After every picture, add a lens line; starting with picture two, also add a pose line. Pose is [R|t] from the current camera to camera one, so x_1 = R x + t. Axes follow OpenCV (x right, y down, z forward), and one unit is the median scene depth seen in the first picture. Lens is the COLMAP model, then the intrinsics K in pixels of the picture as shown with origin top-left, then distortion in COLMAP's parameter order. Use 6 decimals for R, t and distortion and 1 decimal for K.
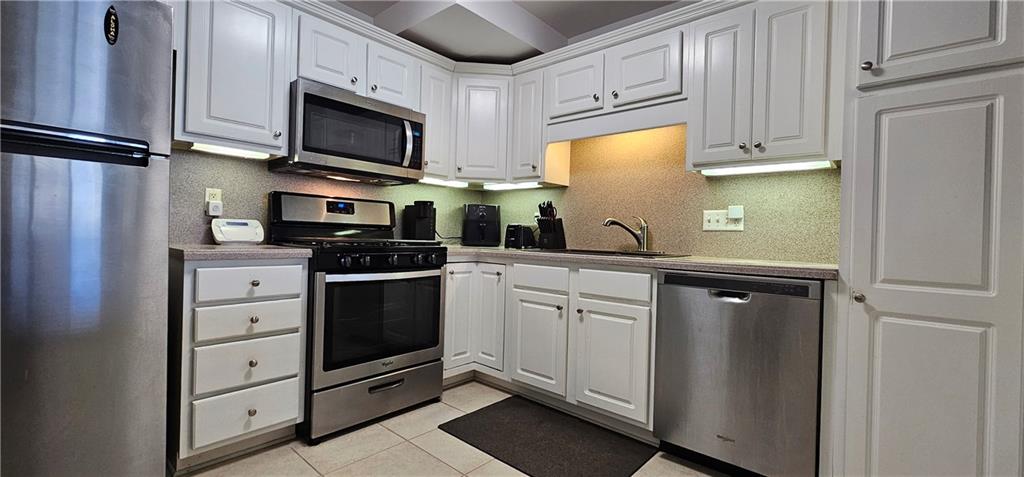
lens RADIAL K [[415.4, 0, 514.3], [0, 415.4, 237.2], [0, 0, 1]] dist [-0.000444, -0.000317]
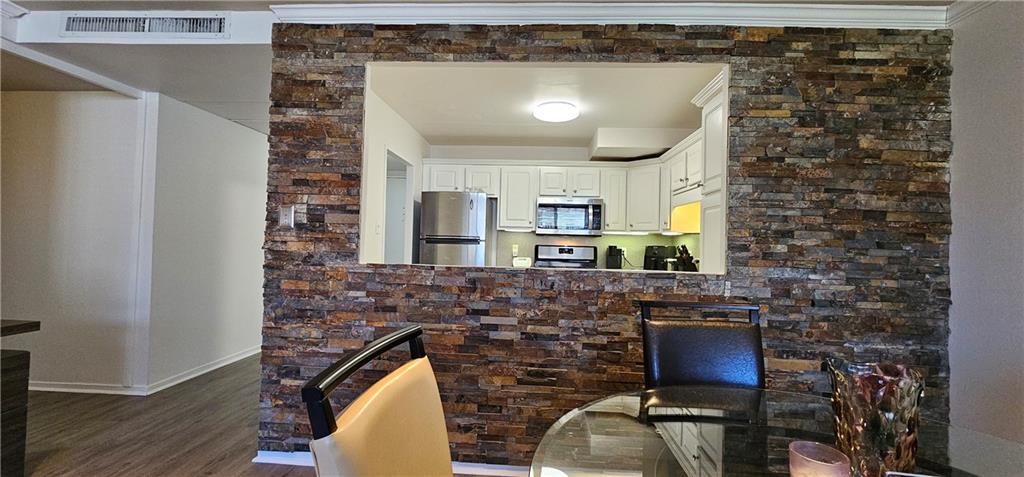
lens RADIAL K [[415.4, 0, 515.6], [0, 415.4, 237.3], [0, 0, 1]] dist [-0.000444, -0.000317]
pose [[0.622452, -0.026377, -0.782213, 1.009387], [-0.011463, 0.999018, -0.042809, -0.049119], [0.782574, 0.035613, 0.621538, -0.437410]]
